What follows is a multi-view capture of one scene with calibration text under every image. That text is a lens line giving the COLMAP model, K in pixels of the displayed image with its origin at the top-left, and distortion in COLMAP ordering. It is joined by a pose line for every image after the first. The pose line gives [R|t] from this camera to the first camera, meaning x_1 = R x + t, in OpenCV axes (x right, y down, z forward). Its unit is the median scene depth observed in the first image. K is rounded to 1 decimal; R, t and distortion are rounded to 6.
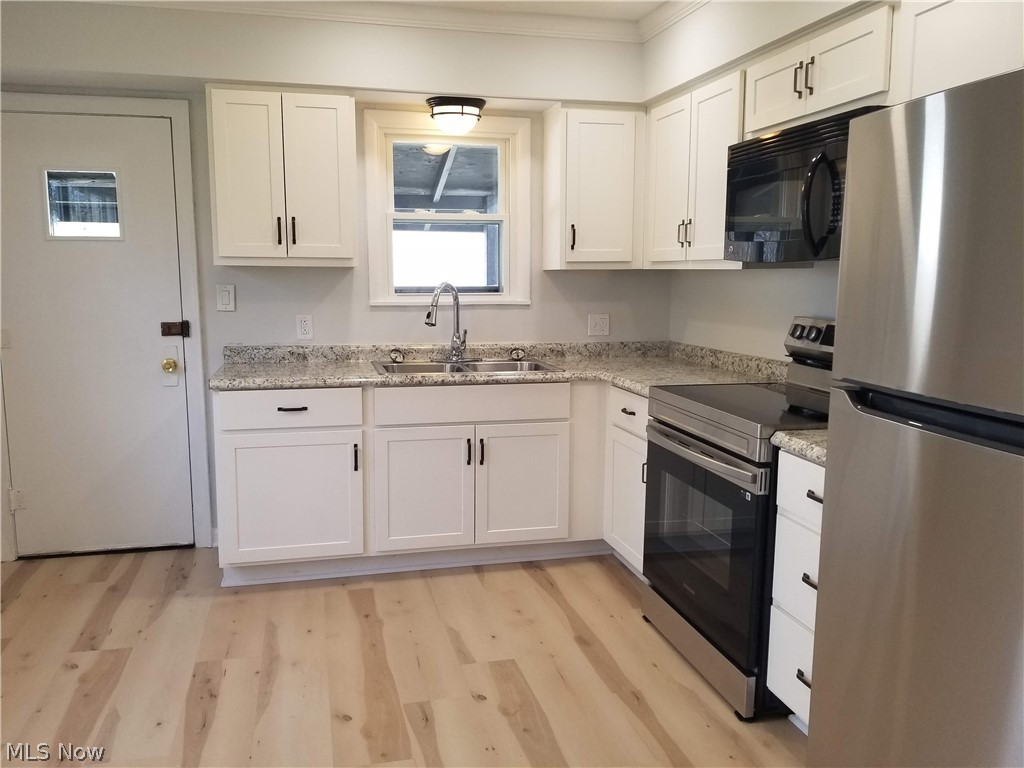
lens RADIAL K [[804.7, 0, 503.6], [0, 804.7, 387.8], [0, 0, 1]] dist [0.044594, -0.040812]
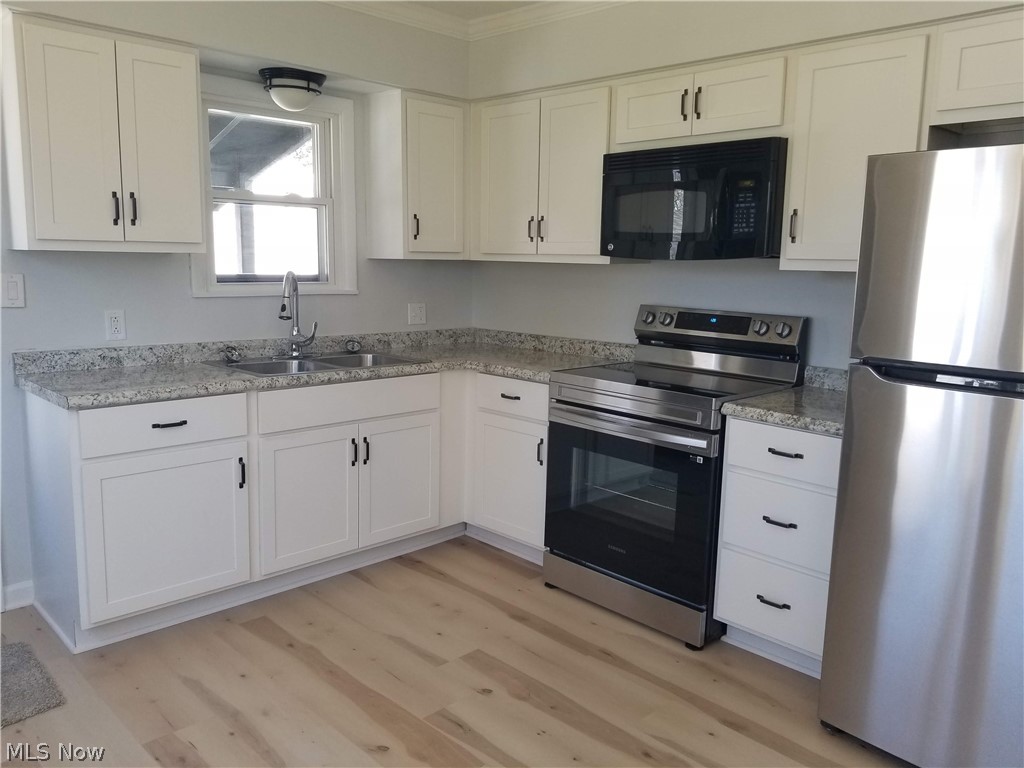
lens RADIAL K [[804.7, 0, 511.5], [0, 804.7, 382.0], [0, 0, 1]] dist [0.044594, -0.040812]
pose [[0.857713, -0.066372, 0.509827, -0.374776], [0.057734, 0.997794, 0.032768, -0.023903], [-0.510877, 0.001329, 0.859653, 0.092614]]
